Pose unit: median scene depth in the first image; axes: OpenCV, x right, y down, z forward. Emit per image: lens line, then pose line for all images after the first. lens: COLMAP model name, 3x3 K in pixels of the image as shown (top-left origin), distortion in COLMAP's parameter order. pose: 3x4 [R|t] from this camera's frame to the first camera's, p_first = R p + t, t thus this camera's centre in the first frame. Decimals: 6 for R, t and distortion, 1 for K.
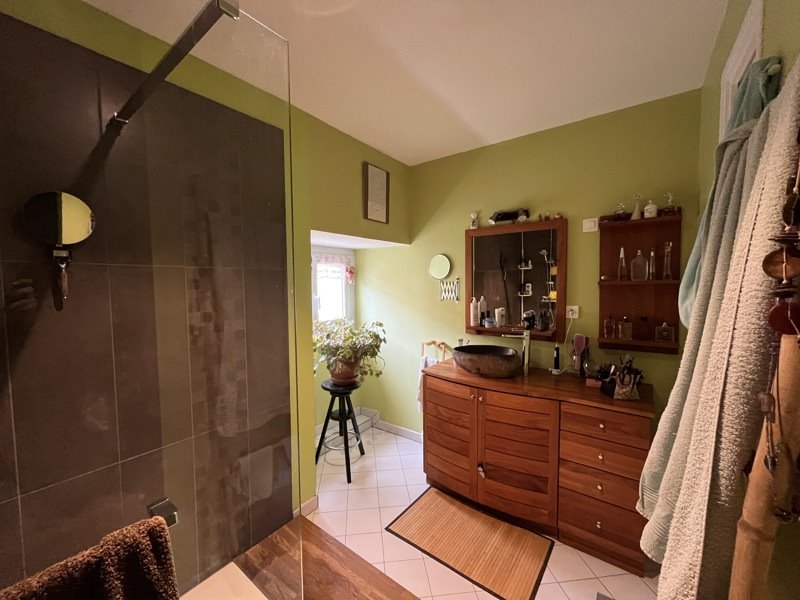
lens RADIAL K [[323.4, 0, 396.8], [0, 323.4, 300.3], [0, 0, 1]] dist [-0.001924, -0.000018]
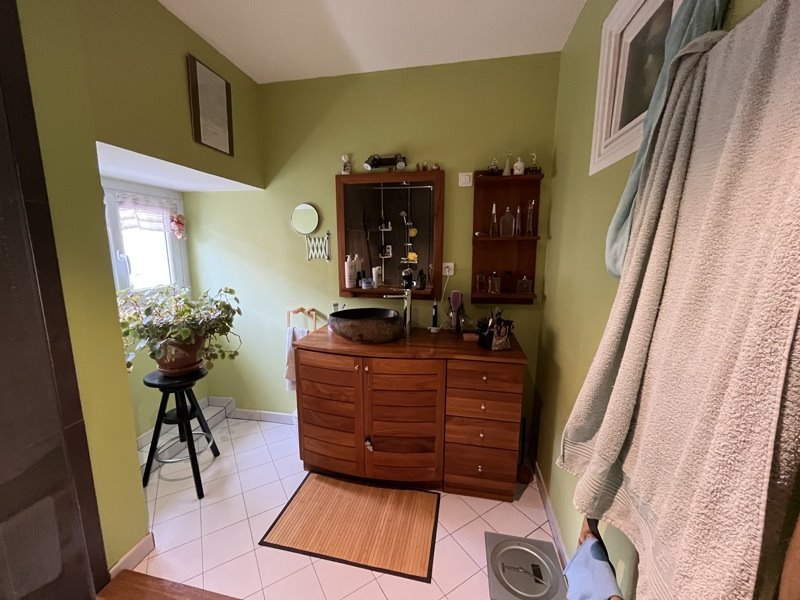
lens RADIAL K [[323.4, 0, 396.8], [0, 323.4, 300.3], [0, 0, 1]] dist [-0.001924, -0.000018]
pose [[0.901533, -0.060406, 0.428473, -0.029584], [0.014431, 0.993855, 0.109748, 0.020057], [-0.432469, -0.092758, 0.896865, 0.162387]]
